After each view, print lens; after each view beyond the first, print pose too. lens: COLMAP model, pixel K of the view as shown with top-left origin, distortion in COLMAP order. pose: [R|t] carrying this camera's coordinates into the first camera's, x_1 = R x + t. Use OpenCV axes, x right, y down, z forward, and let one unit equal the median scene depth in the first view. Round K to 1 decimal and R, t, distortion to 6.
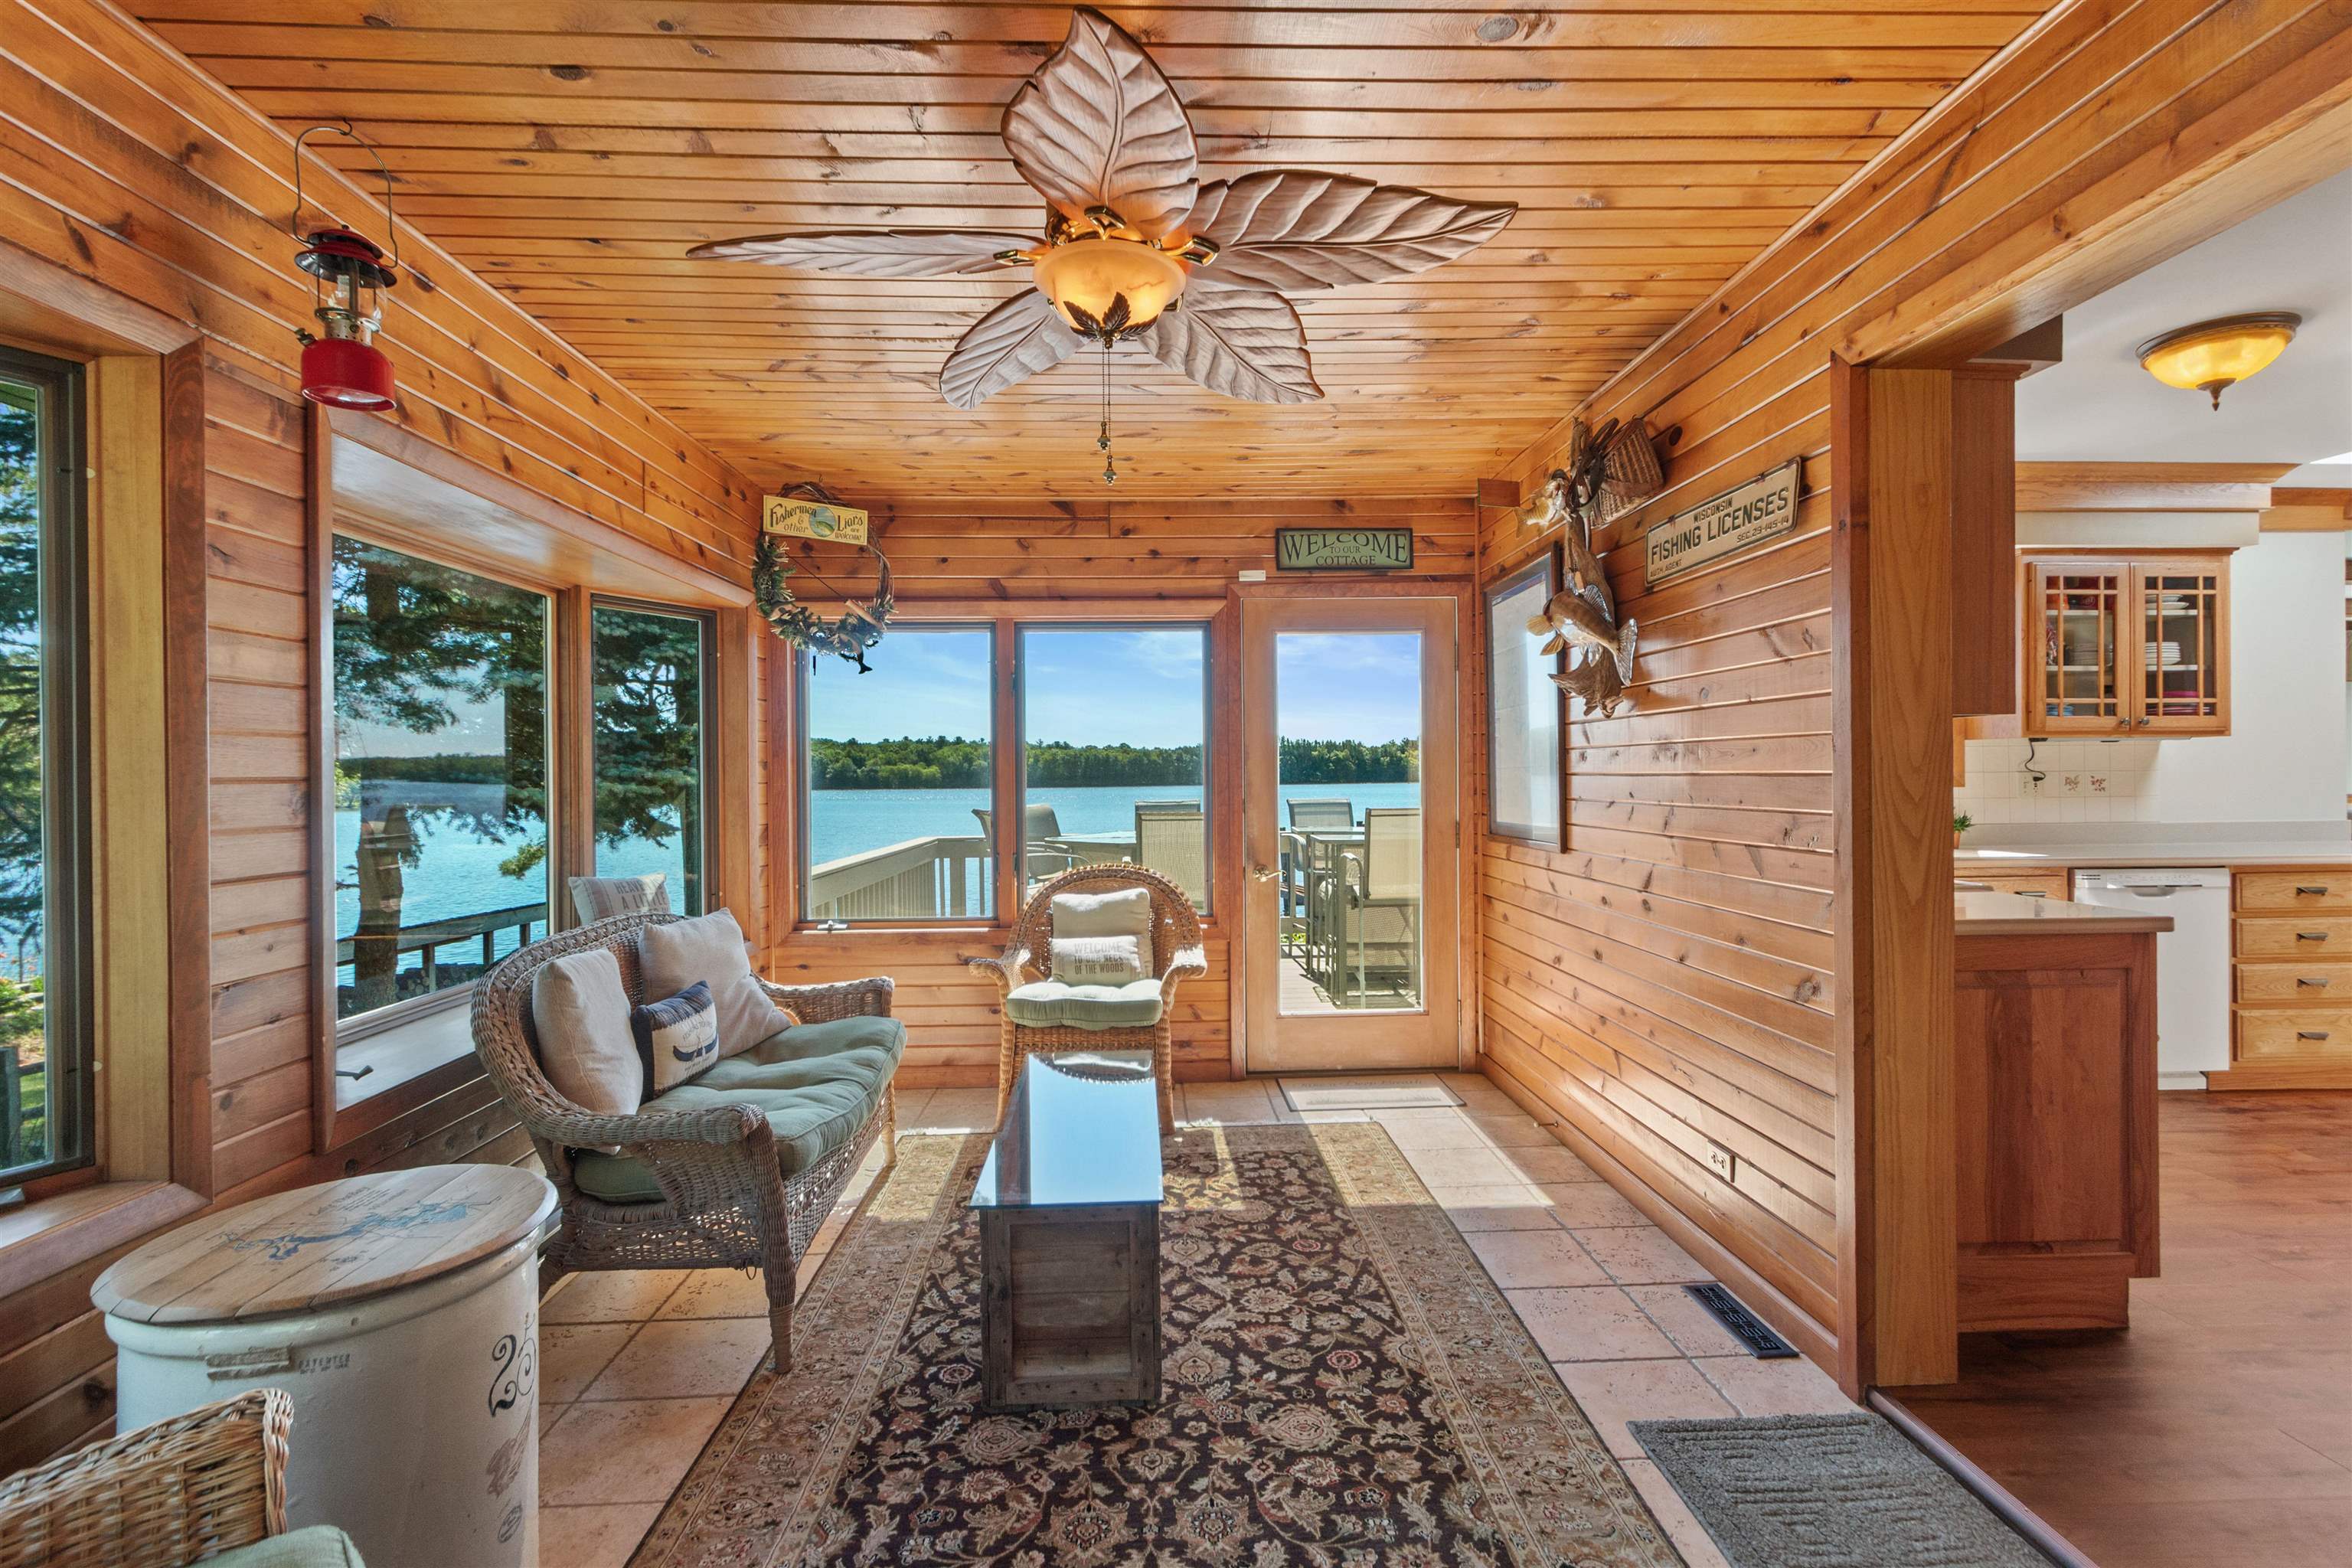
lens RADIAL K [[1086.4, 0, 1178.3], [0, 1086.4, 792.4], [0, 0, 1]] dist [-0.000679, 0.000047]
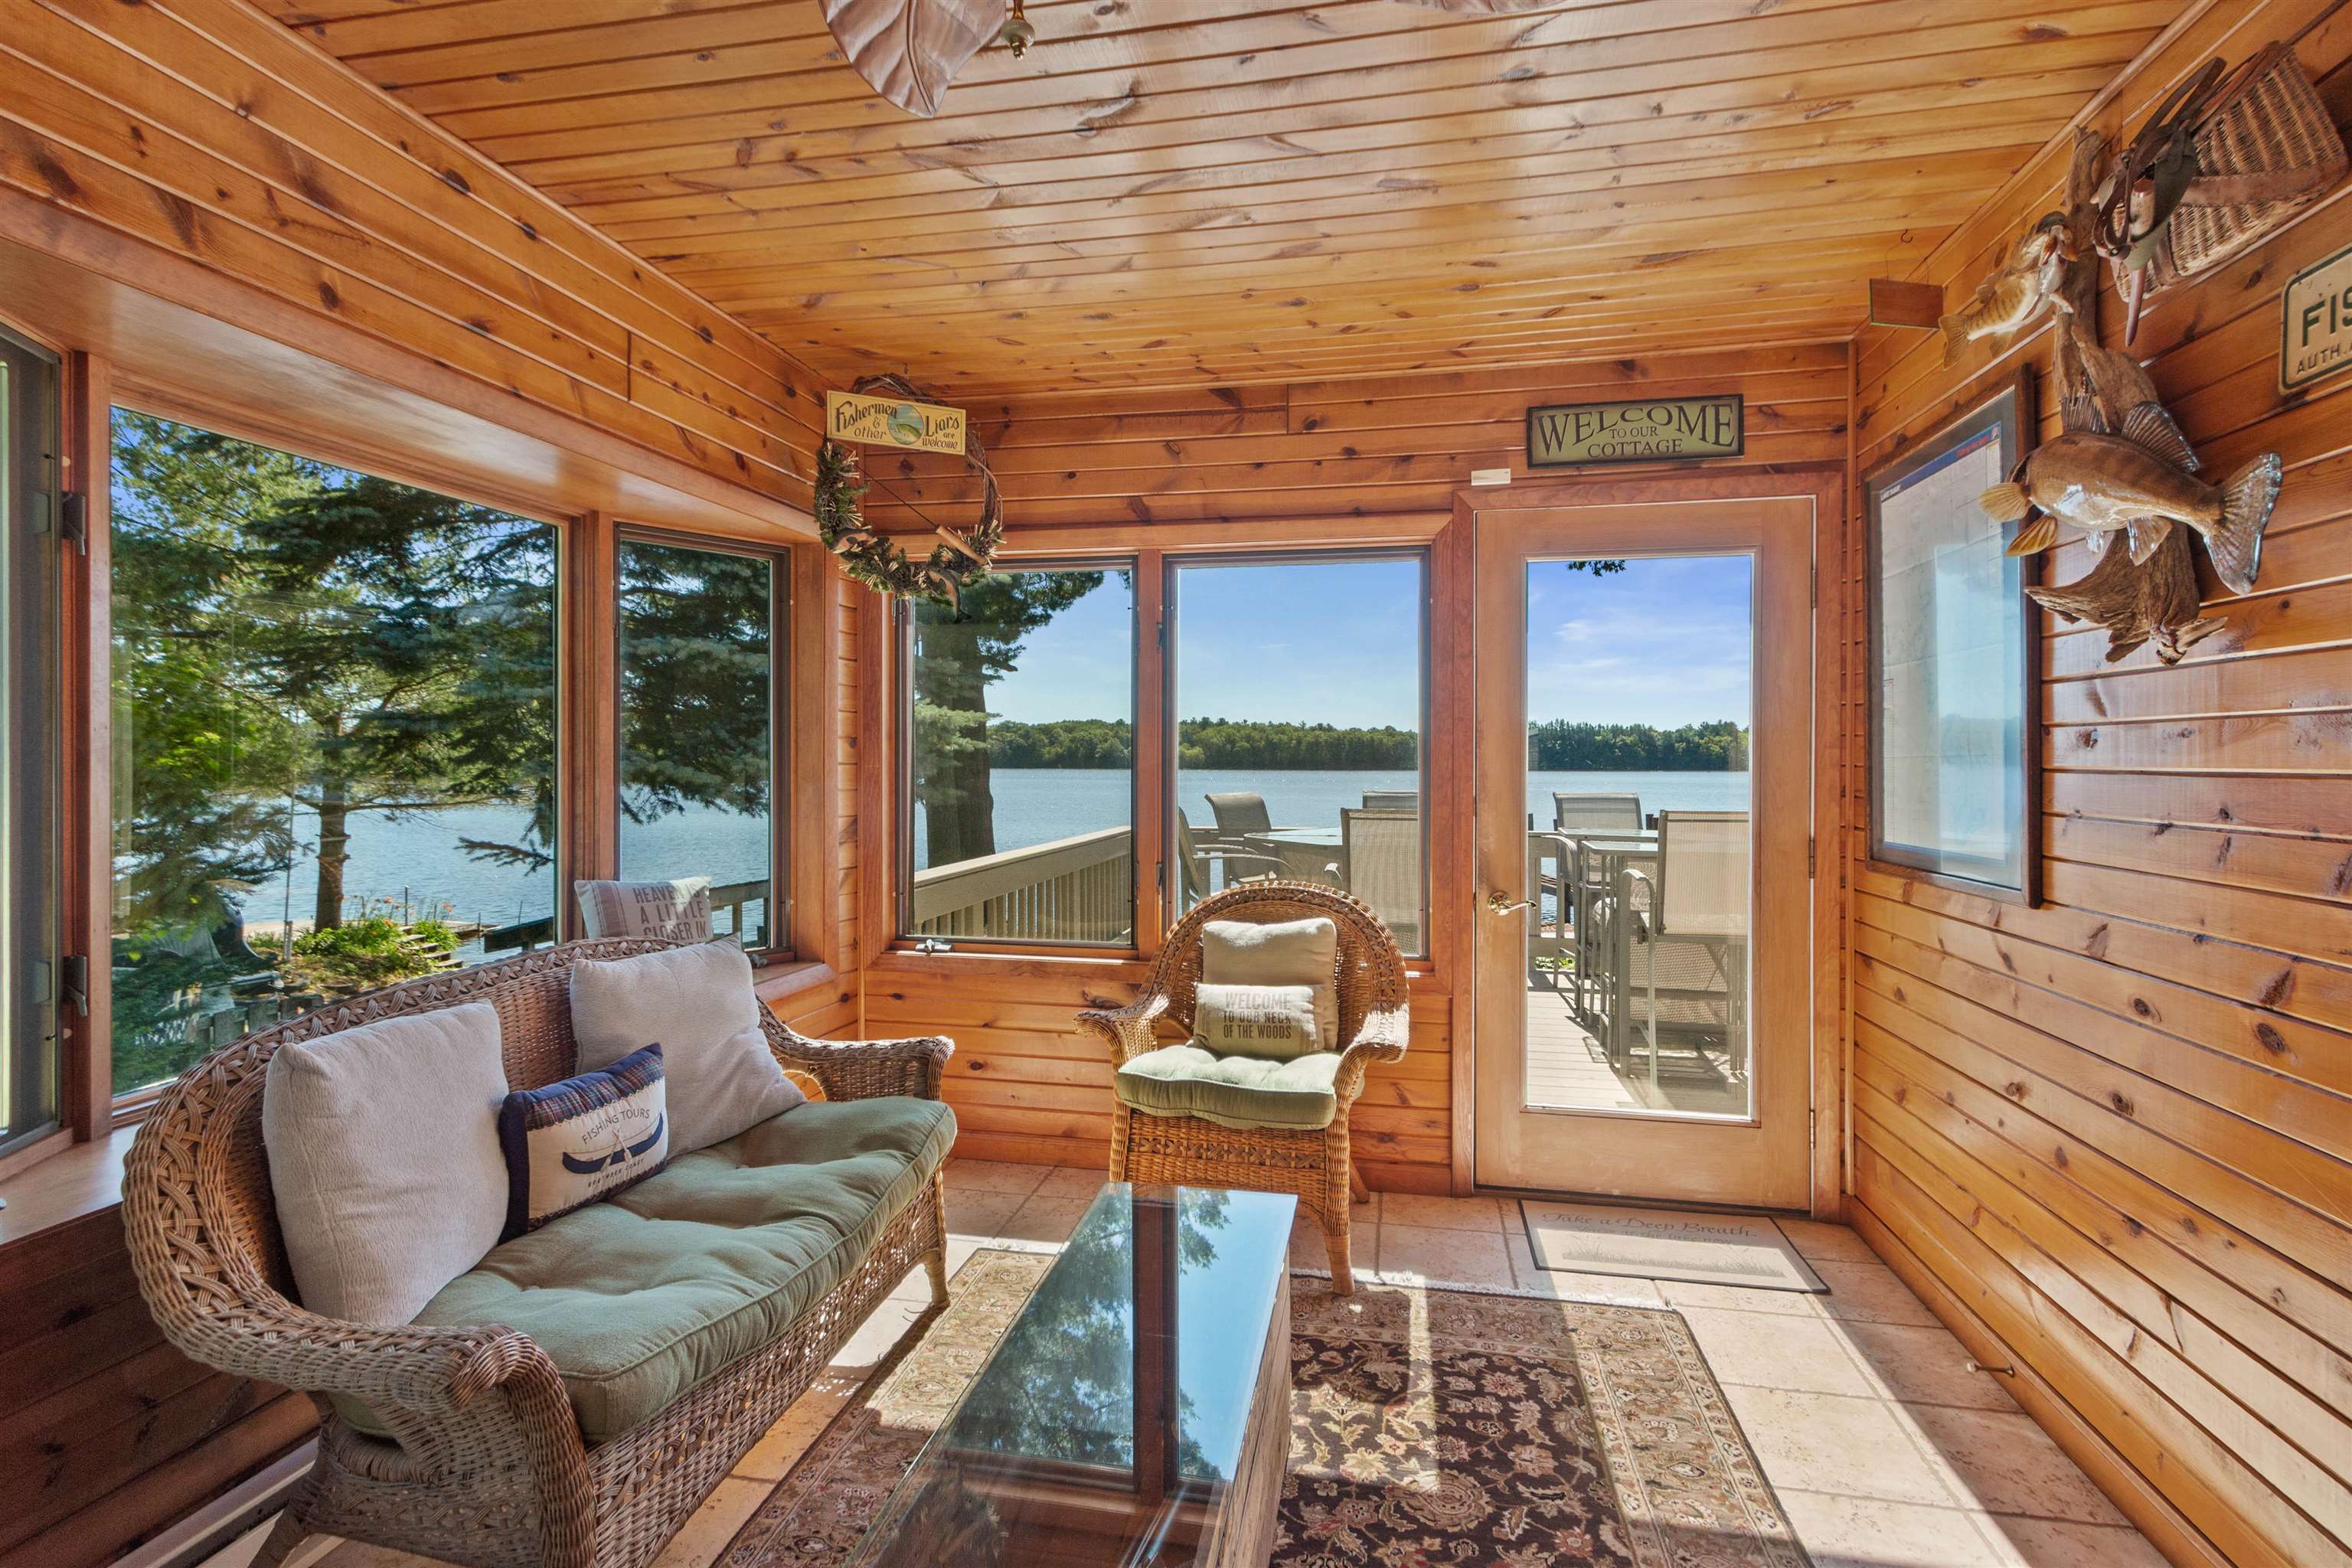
lens RADIAL K [[1096.5, 0, 1181.9], [0, 1096.5, 759.6], [0, 0, 1]] dist [0.005159, -0.001051]
pose [[0.971865, 0.013544, -0.235151, 0.052133], [-0.016855, 0.999785, -0.012078, -0.007422], [0.234937, 0.015702, 0.971884, 0.326325]]
